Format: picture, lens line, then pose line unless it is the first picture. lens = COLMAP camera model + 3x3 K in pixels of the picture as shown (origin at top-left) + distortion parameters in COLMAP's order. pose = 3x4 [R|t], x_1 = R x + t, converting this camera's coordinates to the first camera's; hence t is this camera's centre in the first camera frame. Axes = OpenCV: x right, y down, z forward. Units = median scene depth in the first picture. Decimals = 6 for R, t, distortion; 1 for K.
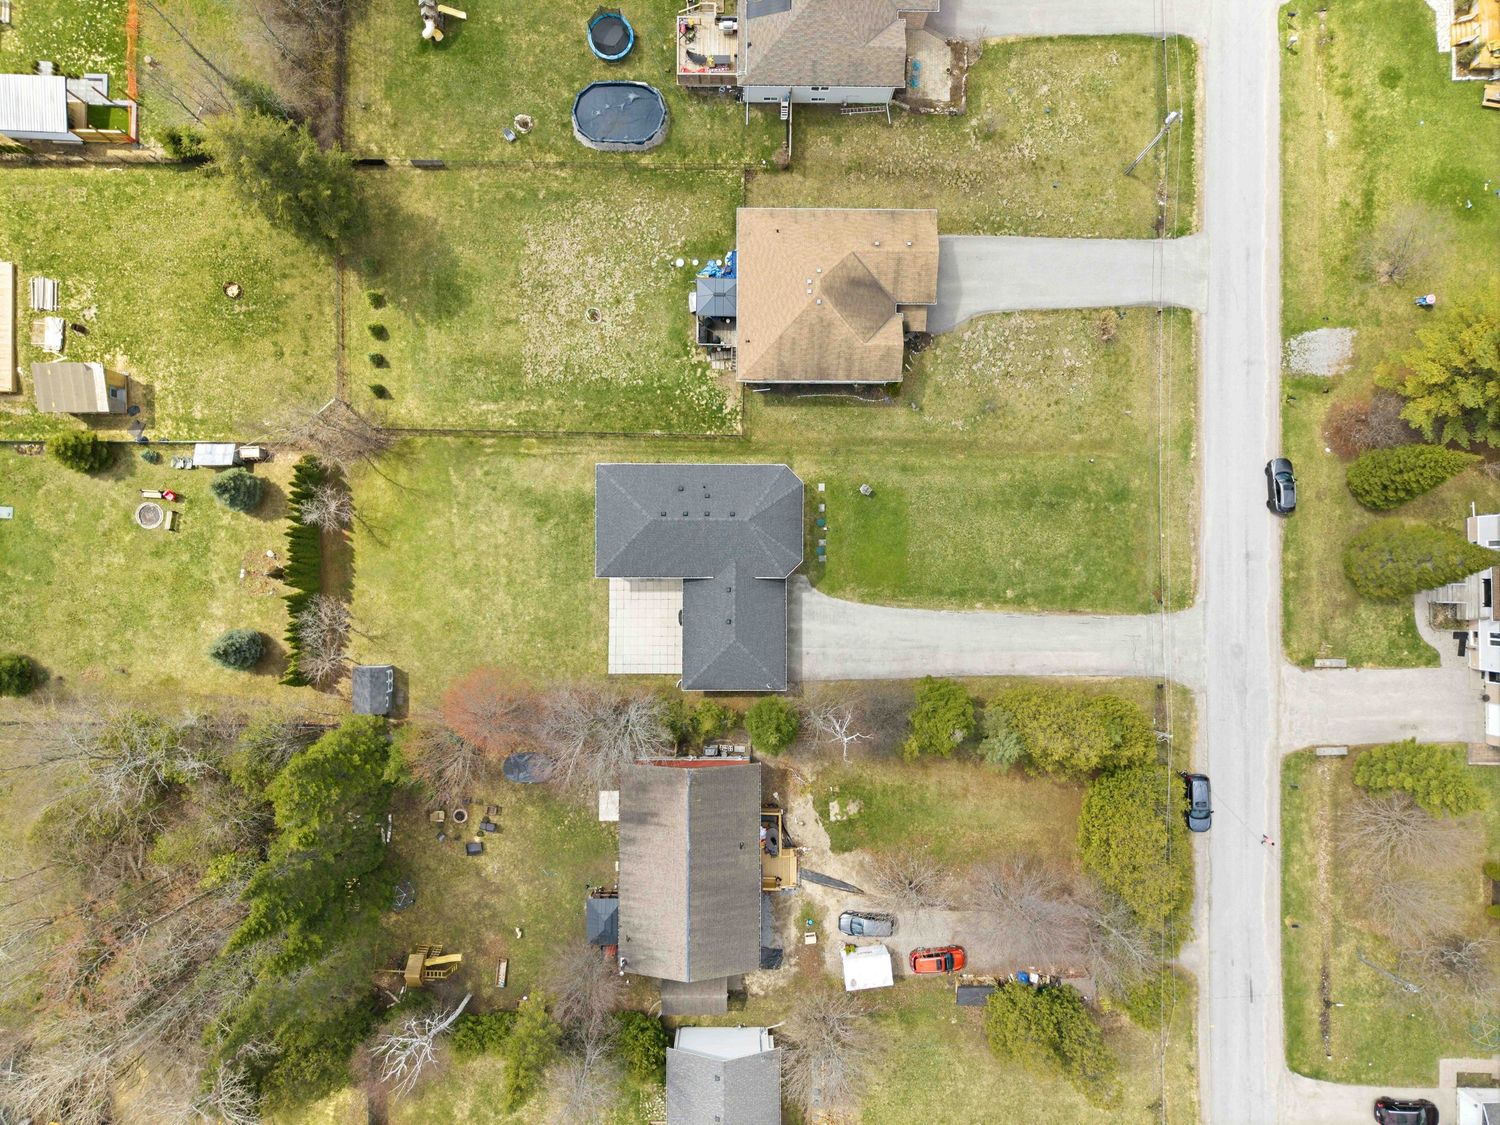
lens RADIAL K [[1001.6, 0, 745.1], [0, 1001.6, 564.8], [0, 0, 1]] dist [0.036642, -0.046485]
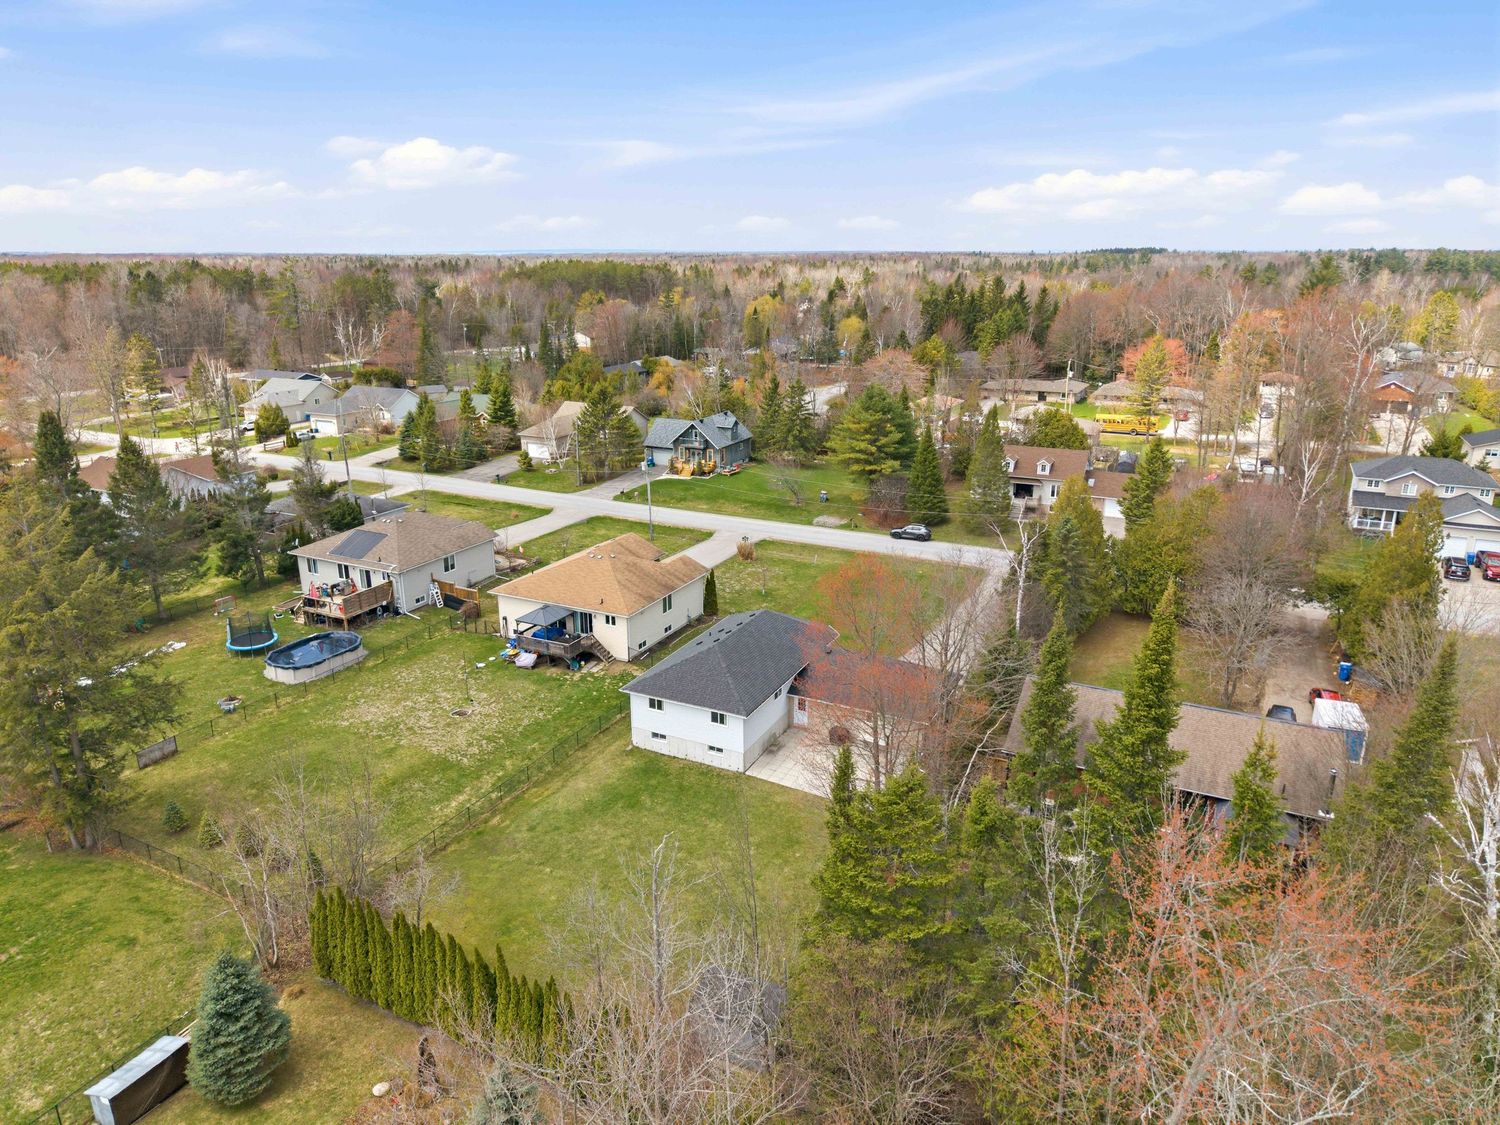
lens RADIAL K [[990.3, 0, 735.2], [0, 990.3, 558.6], [0, 0, 1]] dist [0.106544, 0.000133]
pose [[0.458476, -0.271056, 0.846362, -0.719469], [0.888706, 0.138731, -0.436984, 0.300507], [0.001031, 0.952514, 0.304493, 0.630181]]
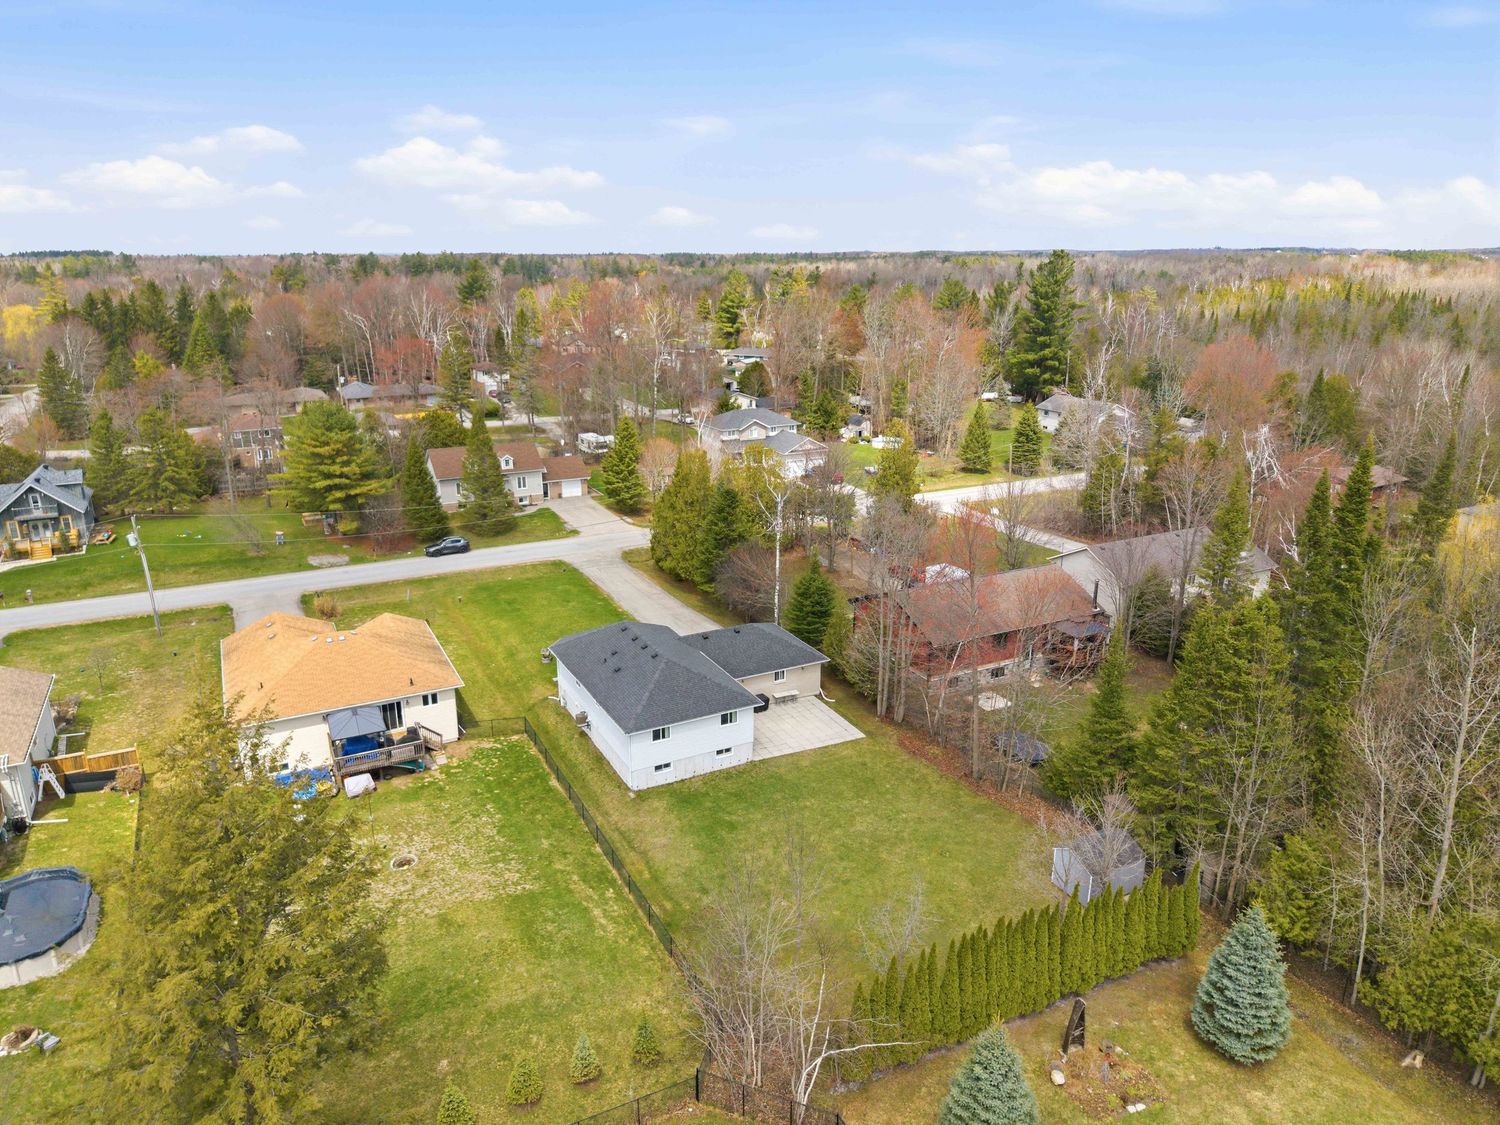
lens RADIAL K [[1001.6, 0, 745.1], [0, 1001.6, 564.8], [0, 0, 1]] dist [0.036642, -0.046485]
pose [[-0.462137, -0.270727, 0.844474, -0.731973], [0.886728, -0.128197, 0.444162, -0.314635], [-0.011988, 0.954082, 0.299305, 0.638506]]
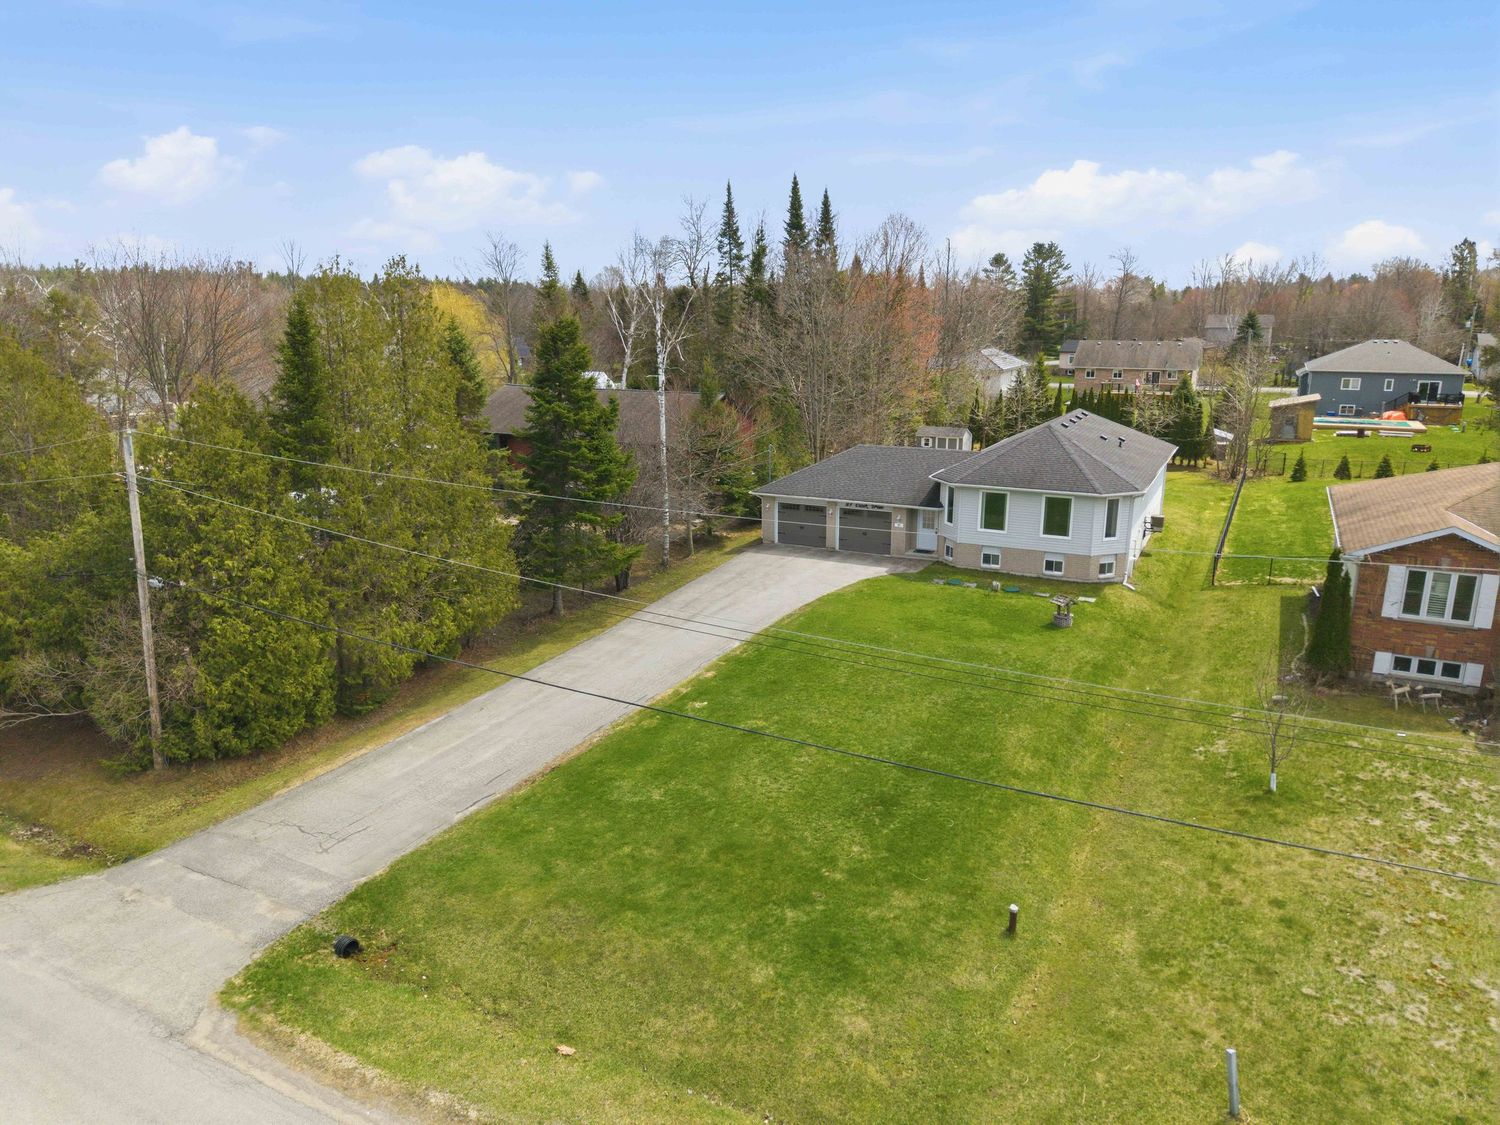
lens RADIAL K [[1001.6, 0, 745.1], [0, 1001.6, 564.8], [0, 0, 1]] dist [0.036642, -0.046485]
pose [[-0.458479, 0.211186, -0.863248, 0.561138], [-0.888692, -0.103666, 0.446631, -0.145120], [0.004833, 0.971933, 0.235208, 0.864695]]
